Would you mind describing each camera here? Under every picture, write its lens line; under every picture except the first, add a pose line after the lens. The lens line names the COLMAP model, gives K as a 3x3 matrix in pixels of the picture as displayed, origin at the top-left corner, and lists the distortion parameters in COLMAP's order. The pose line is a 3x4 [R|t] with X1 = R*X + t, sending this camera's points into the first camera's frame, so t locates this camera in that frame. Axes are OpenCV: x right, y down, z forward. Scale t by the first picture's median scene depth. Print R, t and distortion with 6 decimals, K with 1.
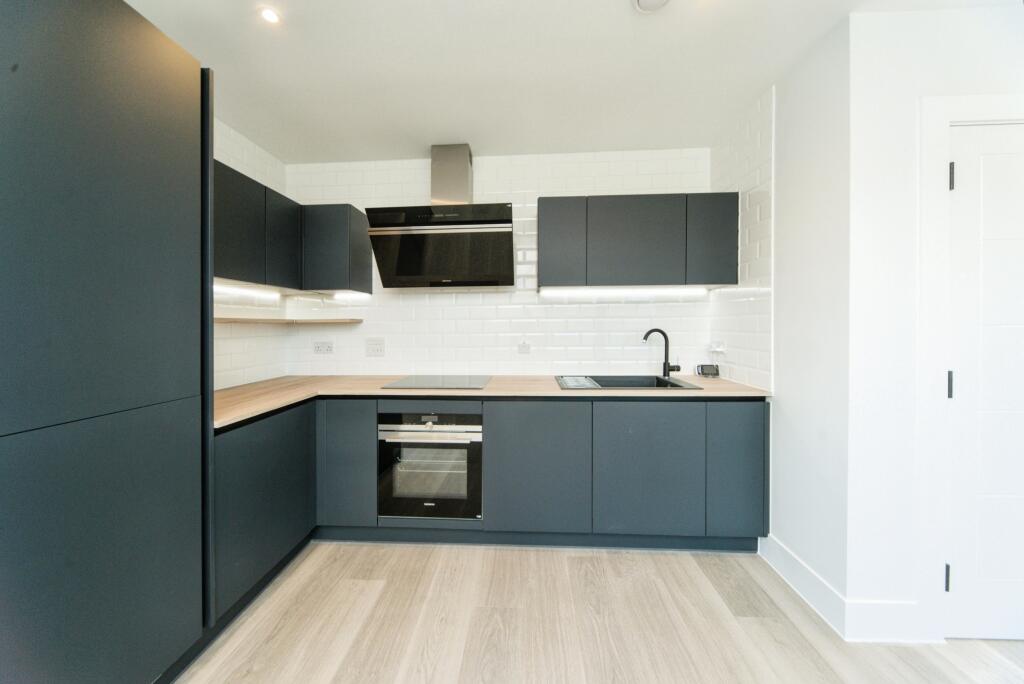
lens RADIAL K [[350.2, 0, 510.0], [0, 350.2, 328.2], [0, 0, 1]] dist [-0.001037, -0.000422]
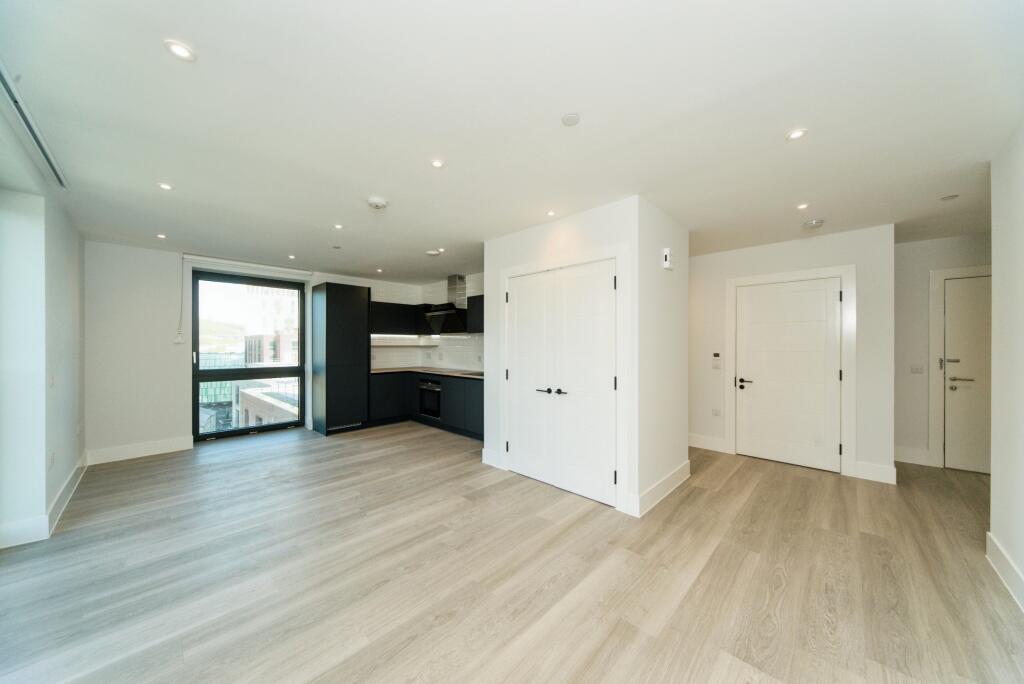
lens RADIAL K [[350.2, 0, 514.1], [0, 350.2, 345.7], [0, 0, 1]] dist [-0.001037, -0.000422]
pose [[0.761861, 0.010502, -0.647655, 2.119254], [-0.012075, 0.999925, 0.002010, -0.044420], [0.647628, 0.006289, 0.761931, -0.722786]]
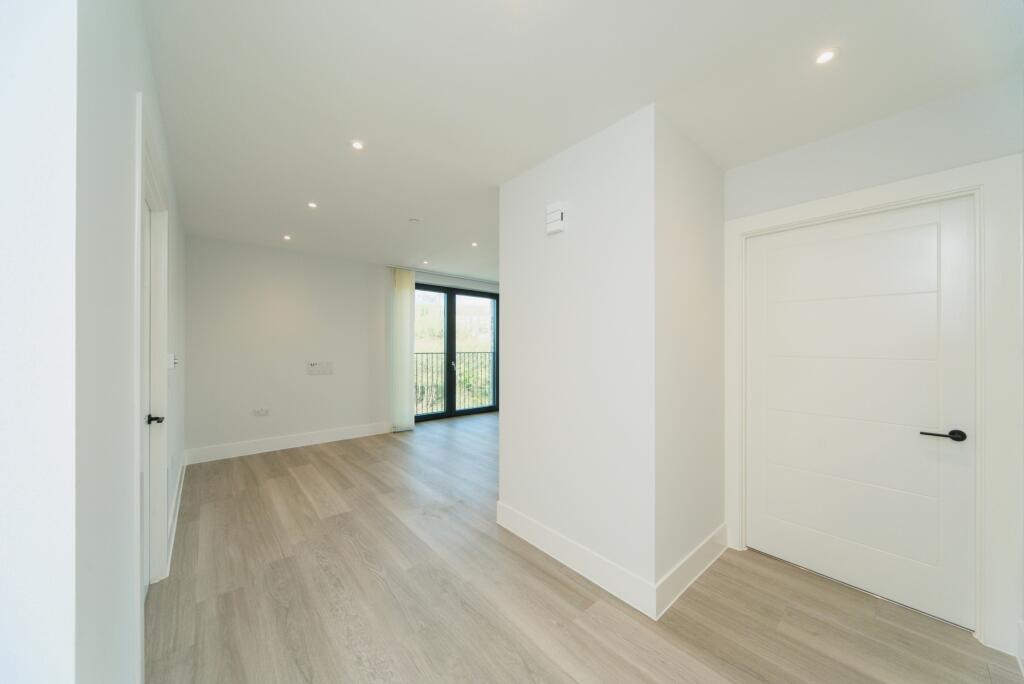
lens RADIAL K [[350.2, 0, 509.6], [0, 350.2, 354.8], [0, 0, 1]] dist [-0.001037, -0.000422]
pose [[-0.716638, 0.027999, -0.696883, 2.492805], [-0.002968, 0.999062, 0.043192, -0.071061], [0.697439, 0.033021, -0.715883, 1.634323]]
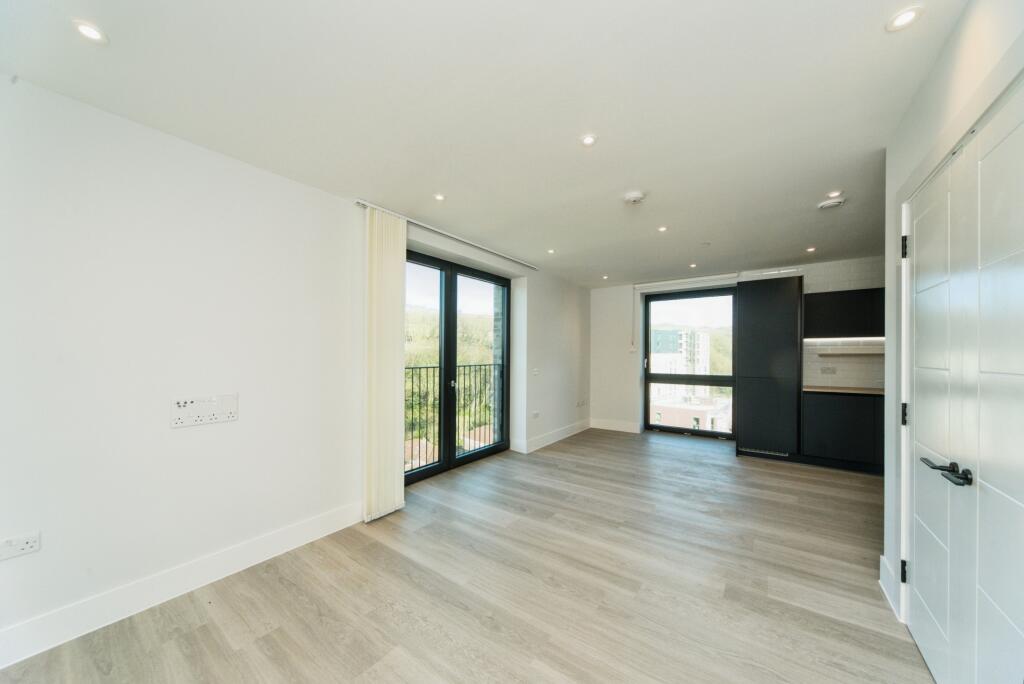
lens RADIAL K [[350.2, 0, 505.6], [0, 350.2, 352.5], [0, 0, 1]] dist [-0.001037, -0.000422]
pose [[-0.546675, 0.003630, -0.837337, 2.134237], [-0.003045, 0.999975, 0.006323, -0.041588], [0.837339, 0.006006, -0.546650, 0.334657]]
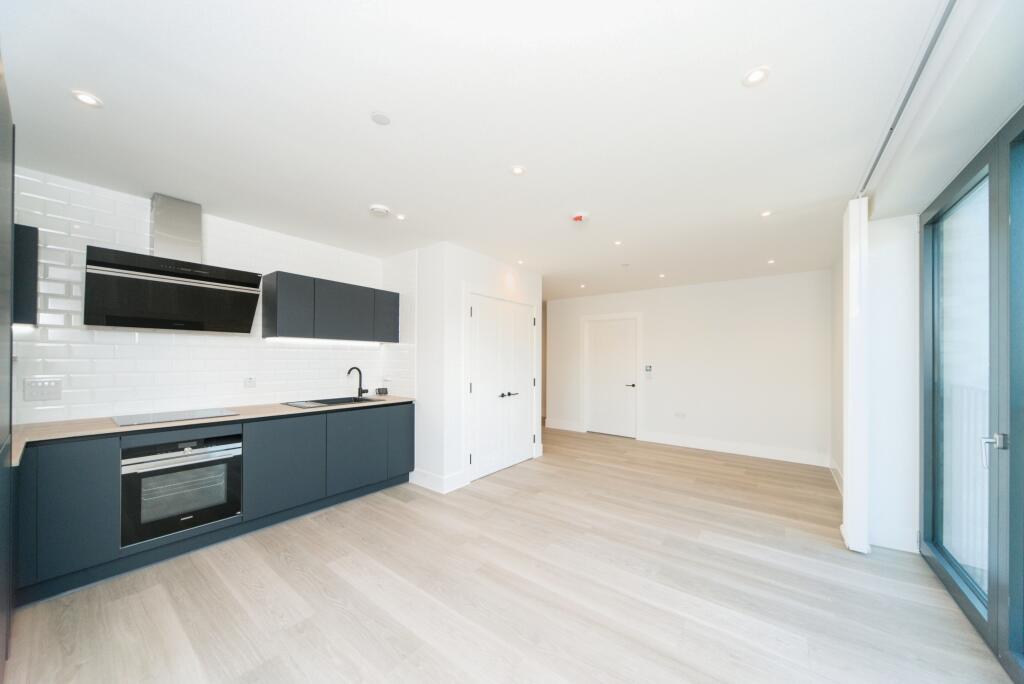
lens RADIAL K [[350.2, 0, 507.3], [0, 350.2, 362.1], [0, 0, 1]] dist [-0.001037, -0.000422]
pose [[0.560343, 0.005588, 0.828242, -0.597641], [-0.004360, 0.999983, -0.003797, -0.020471], [-0.828249, -0.001483, 0.560358, -0.542874]]
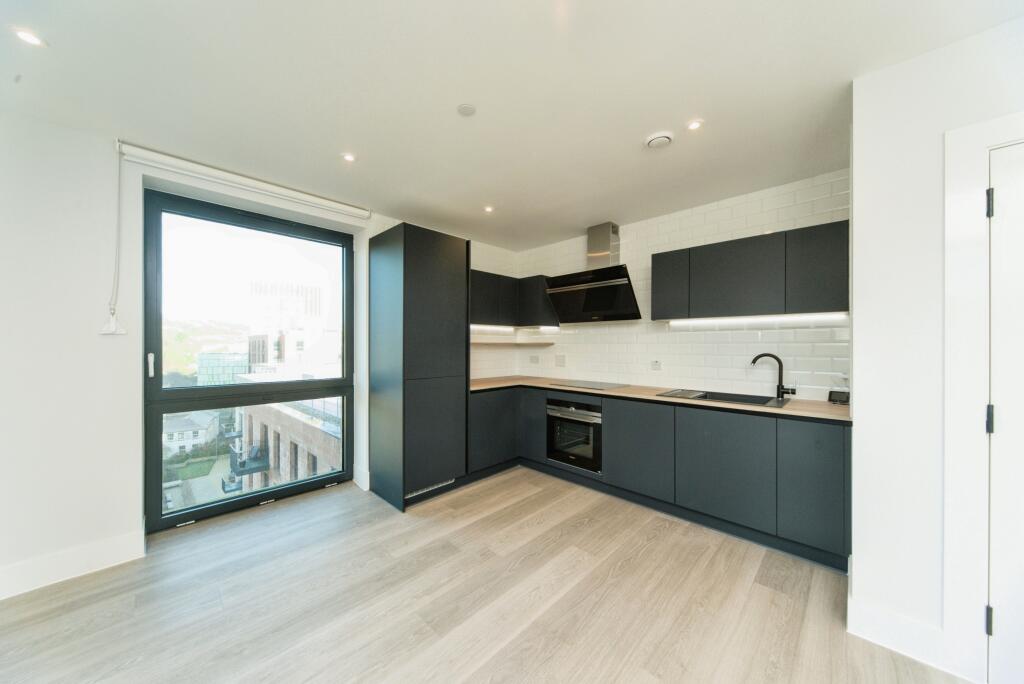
lens RADIAL K [[350.2, 0, 514.6], [0, 350.2, 345.9], [0, 0, 1]] dist [-0.001037, -0.000422]
pose [[0.757953, 0.010901, -0.652218, 0.619280], [-0.013442, 0.999909, 0.001091, -0.014982], [0.652171, 0.007940, 0.758031, -0.410567]]
